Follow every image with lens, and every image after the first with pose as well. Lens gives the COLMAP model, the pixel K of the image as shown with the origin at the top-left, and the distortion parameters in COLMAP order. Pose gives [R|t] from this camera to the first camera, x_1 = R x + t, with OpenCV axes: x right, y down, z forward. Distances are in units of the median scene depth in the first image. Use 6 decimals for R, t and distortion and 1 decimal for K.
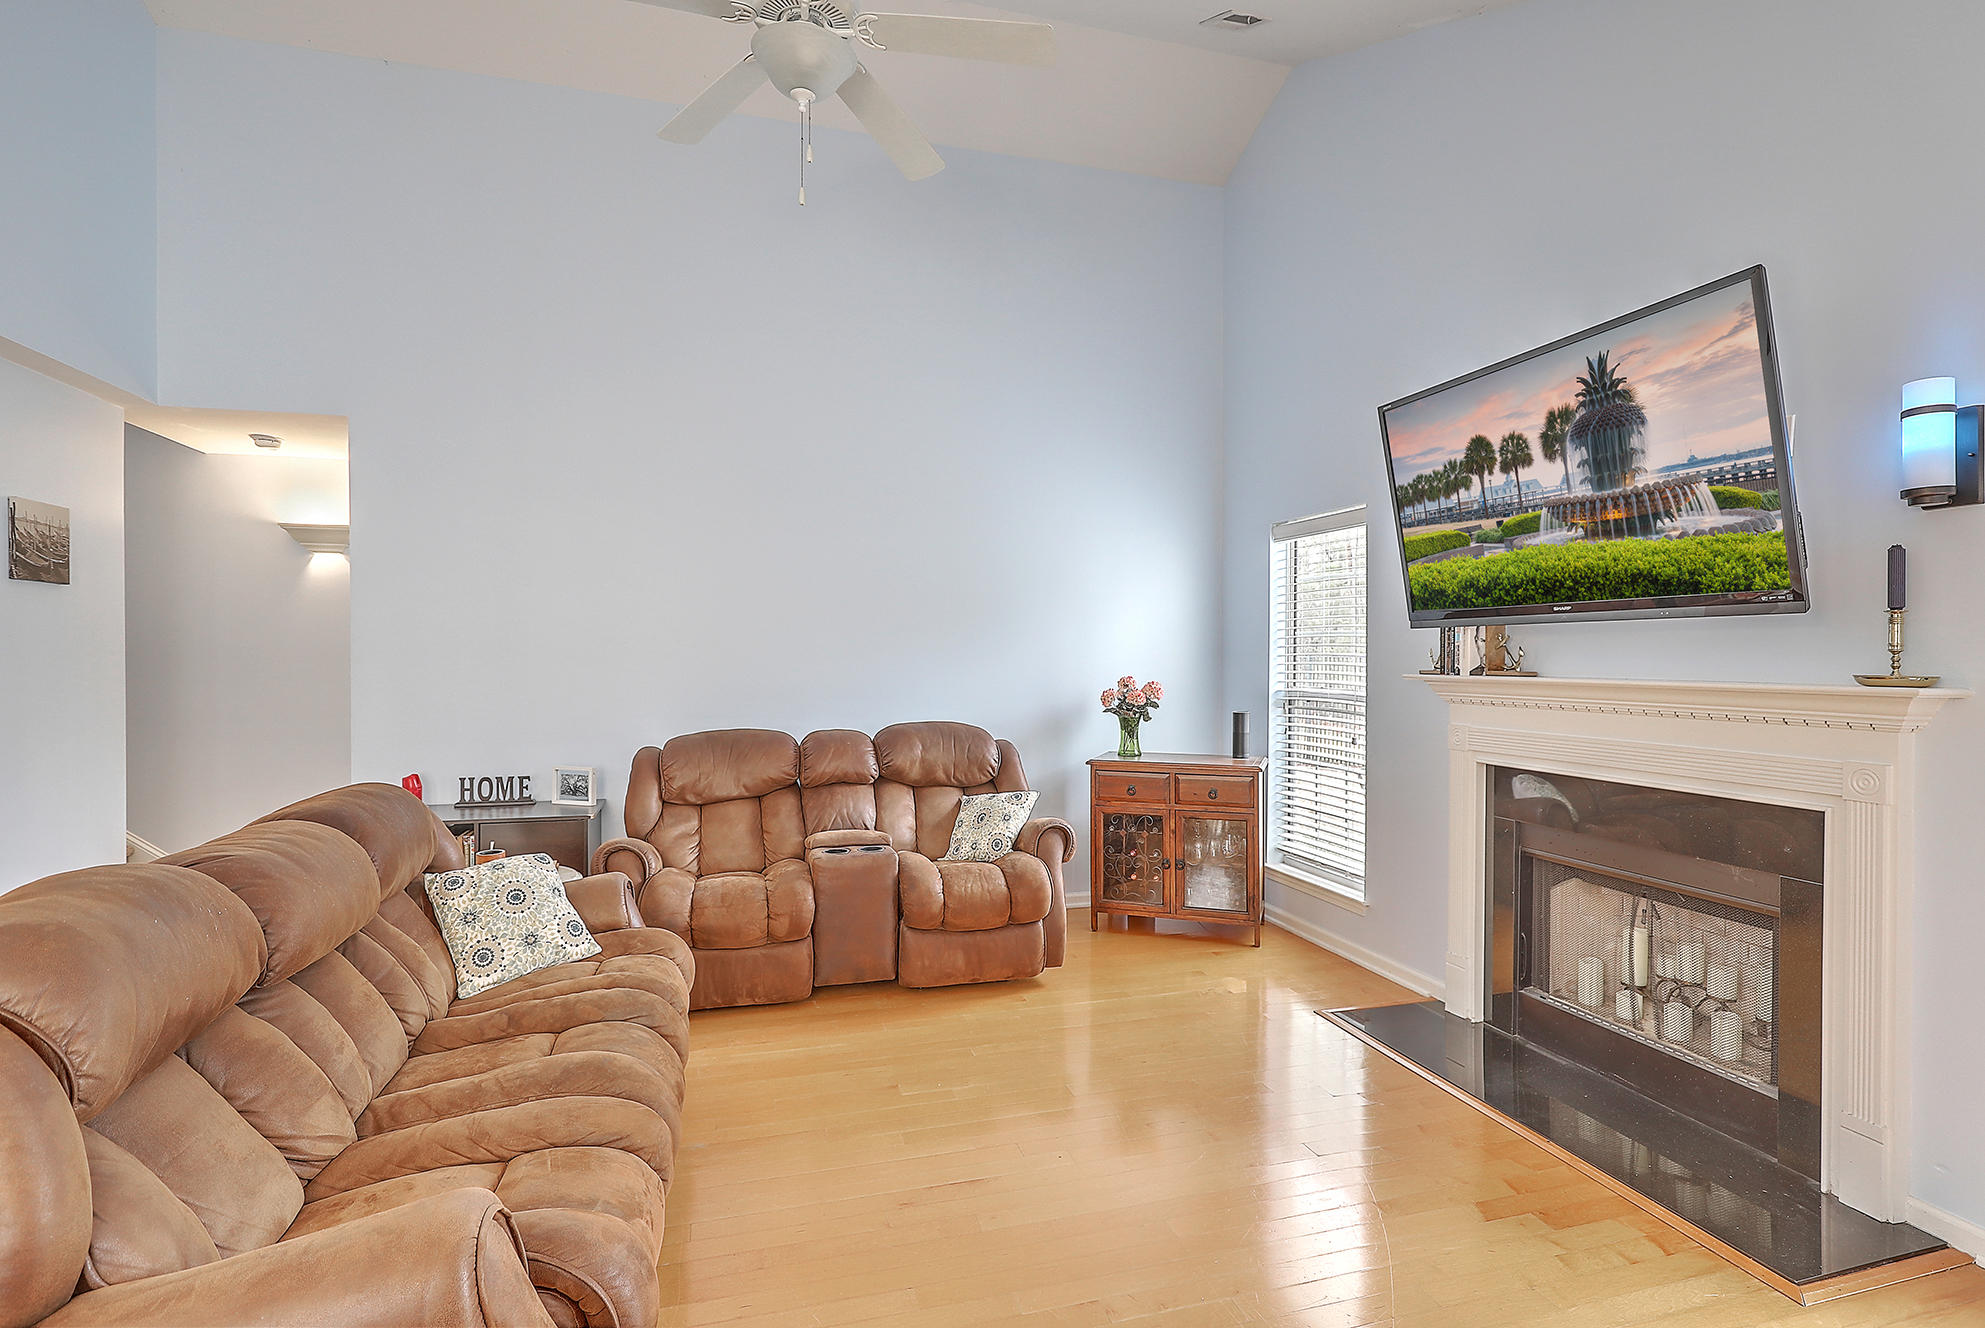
lens RADIAL K [[962.8, 0, 1000.9], [0, 962.8, 658.7], [0, 0, 1]] dist [0.000529, -0.000224]
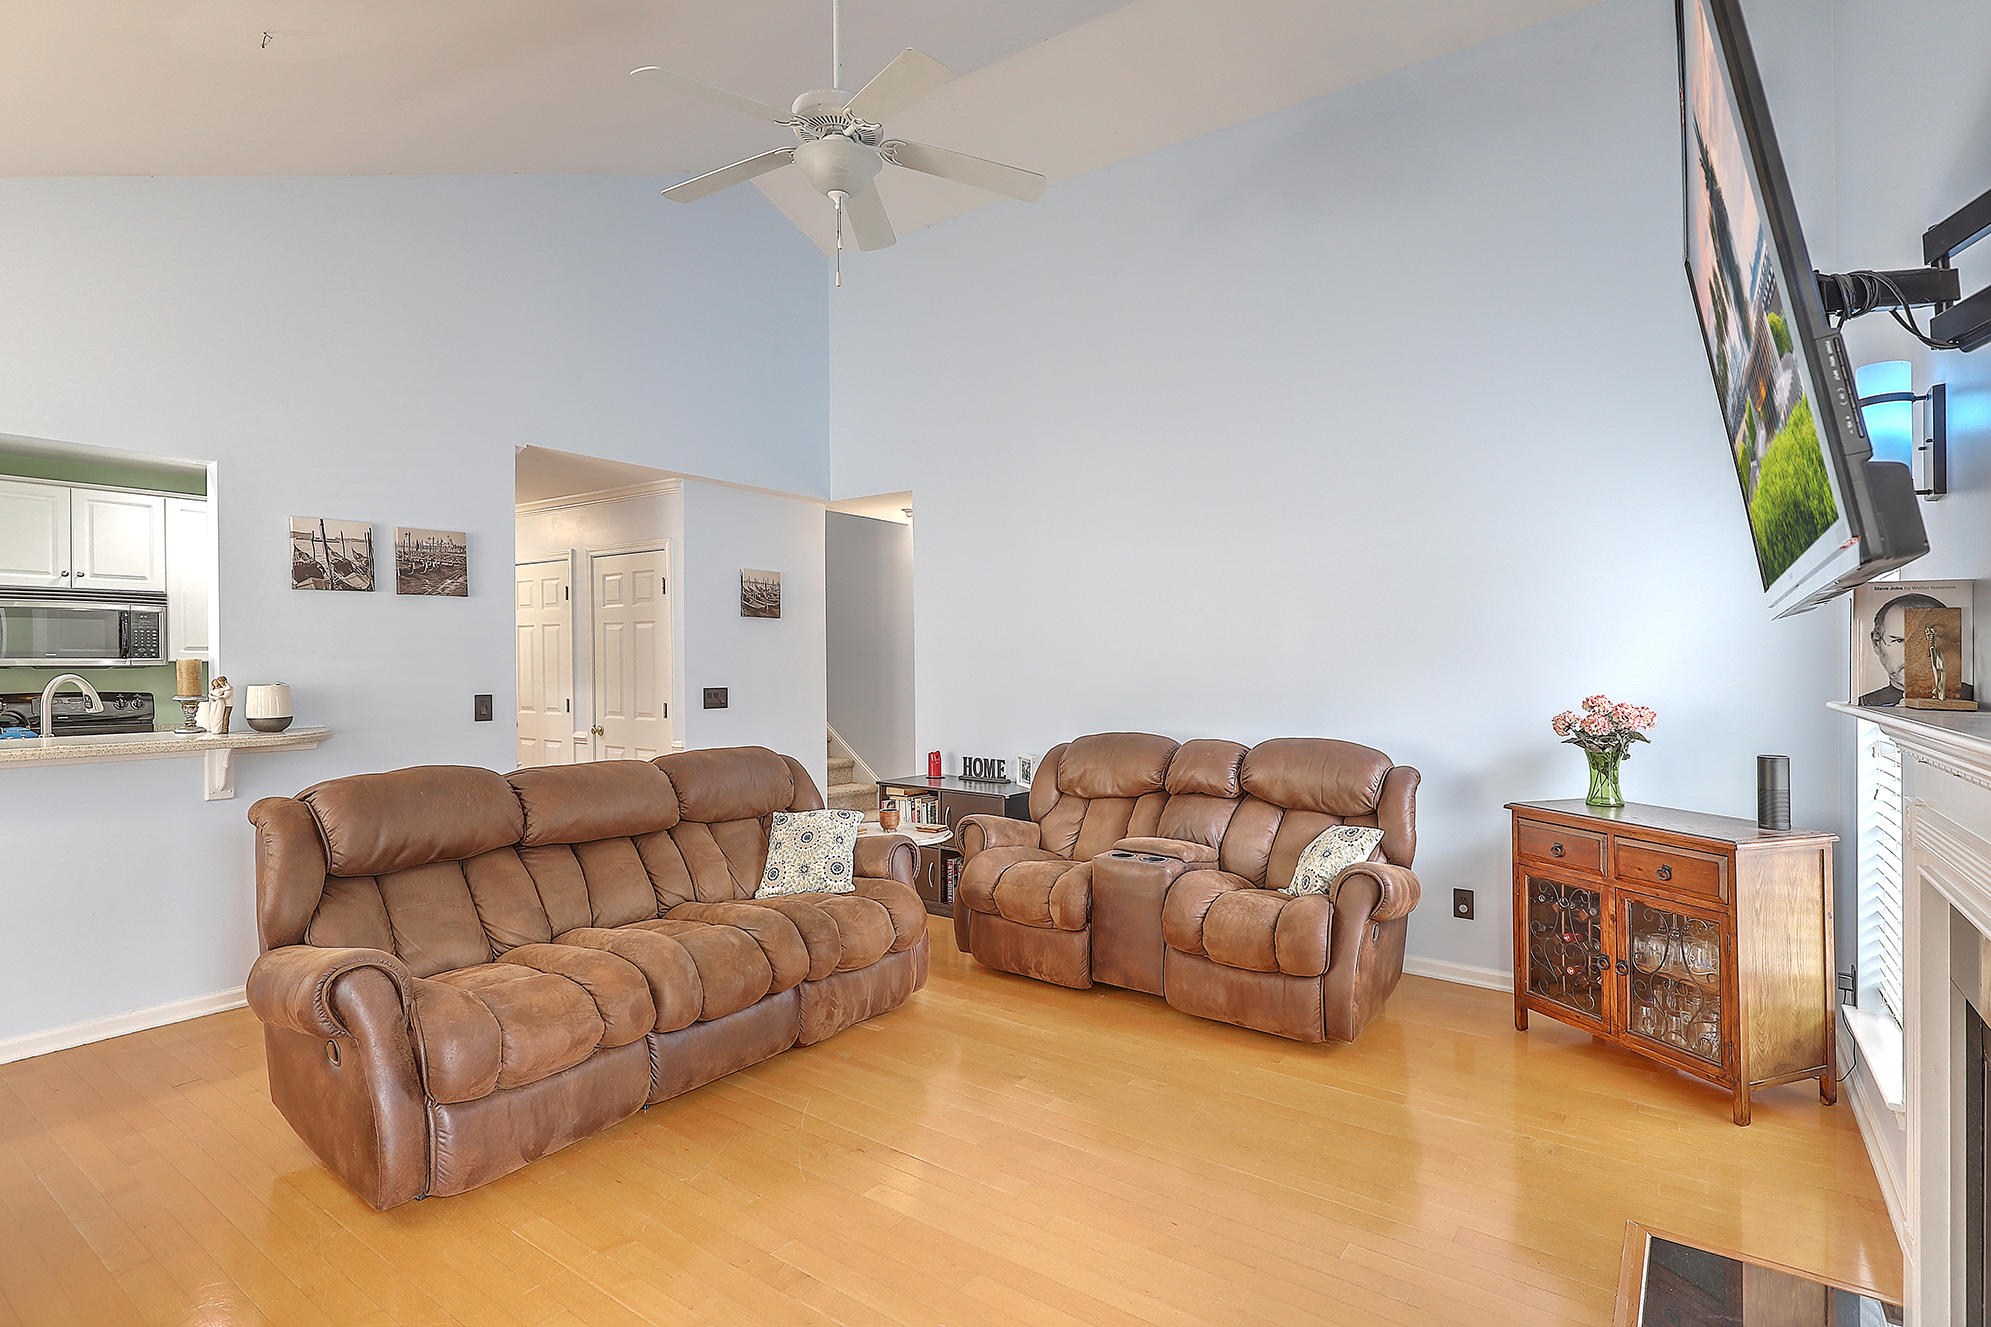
lens RADIAL K [[965.7, 0, 1014.0], [0, 965.7, 669.2], [0, 0, 1]] dist [0.000529, -0.000224]
pose [[0.622275, 0.009221, -0.782745, 0.493485], [-0.007880, 0.999954, 0.005515, -0.001882], [0.782759, 0.002737, 0.622318, 0.241443]]
